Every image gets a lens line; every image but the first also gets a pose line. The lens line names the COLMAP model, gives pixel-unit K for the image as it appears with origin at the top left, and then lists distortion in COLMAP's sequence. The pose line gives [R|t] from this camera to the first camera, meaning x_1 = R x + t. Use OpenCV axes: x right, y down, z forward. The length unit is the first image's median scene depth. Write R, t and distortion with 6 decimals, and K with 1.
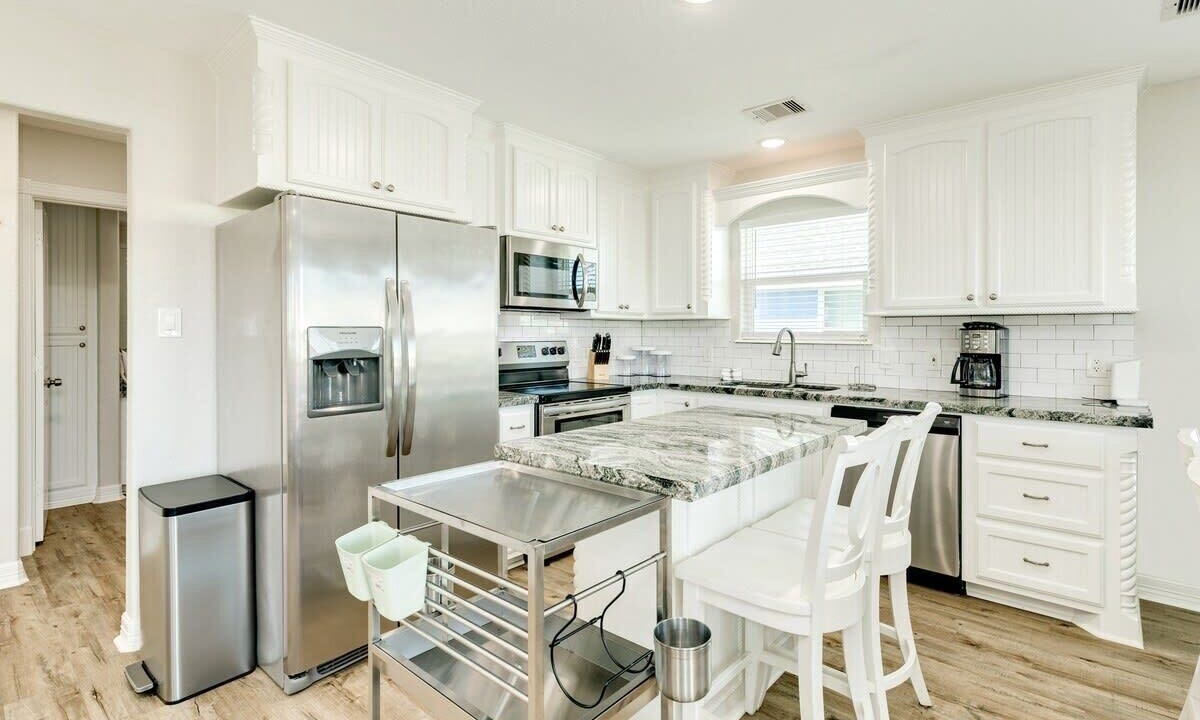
lens RADIAL K [[578.1, 0, 618.0], [0, 578.1, 326.4], [0, 0, 1]] dist [0.010049, -0.002183]
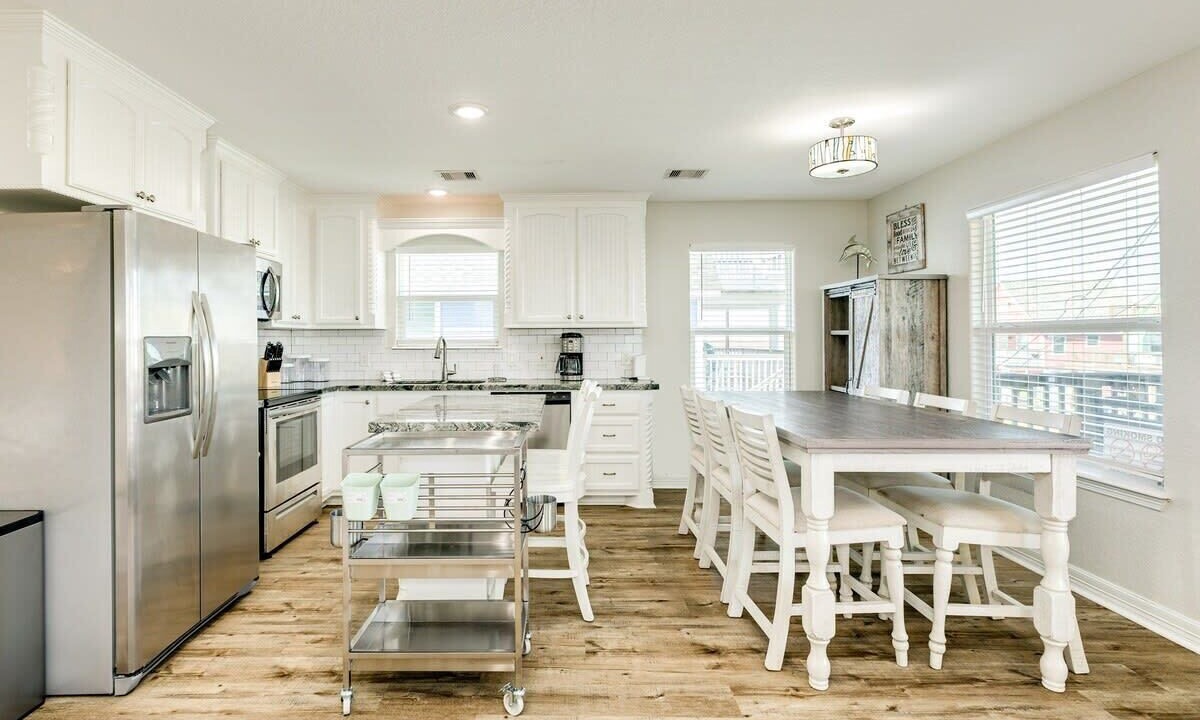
lens RADIAL K [[578.1, 0, 558.1], [0, 578.1, 328.9], [0, 0, 1]] dist [0.010049, -0.002183]
pose [[0.771980, 0.006269, 0.635616, -0.346355], [0.000345, 0.999947, -0.010281, -0.001601], [-0.635647, 0.008156, 0.771937, -0.157764]]
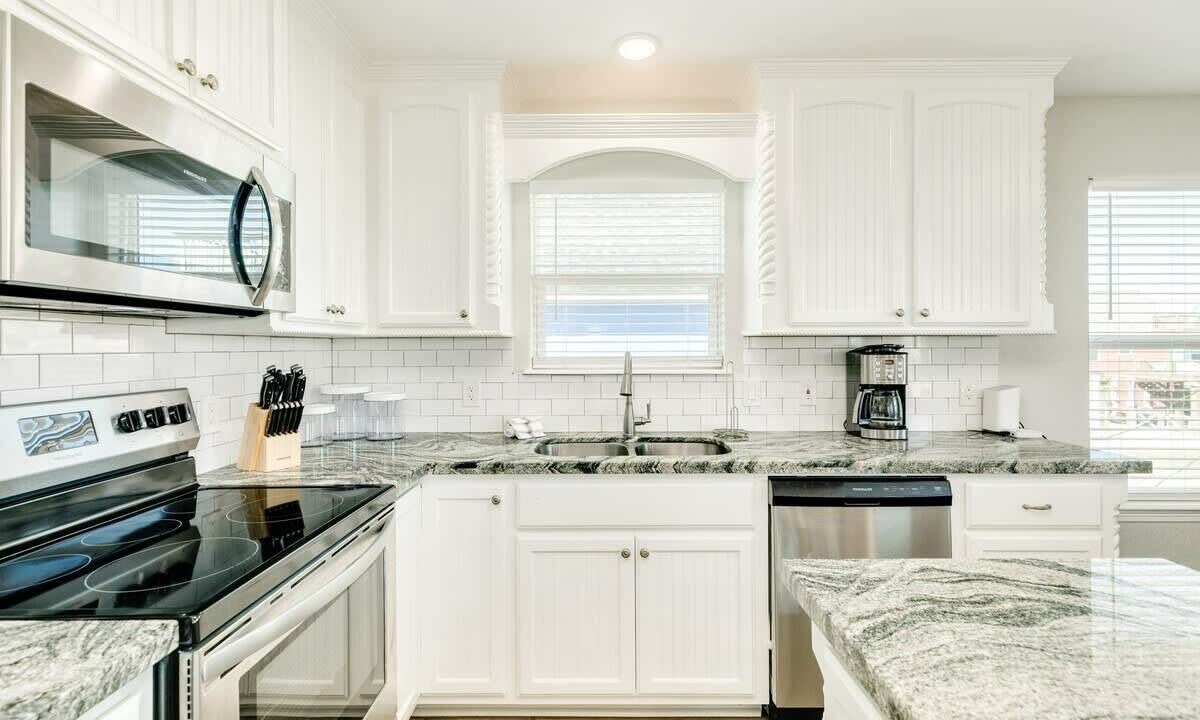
lens RADIAL K [[542.1, 0, 610.0], [0, 542.1, 346.5], [0, 0, 1]] dist [0.009784, 0.000377]
pose [[0.764092, -0.002072, 0.645103, -0.125724], [-0.001877, 0.999983, 0.005435, -0.007301], [-0.645104, -0.005364, 0.764076, 0.591203]]
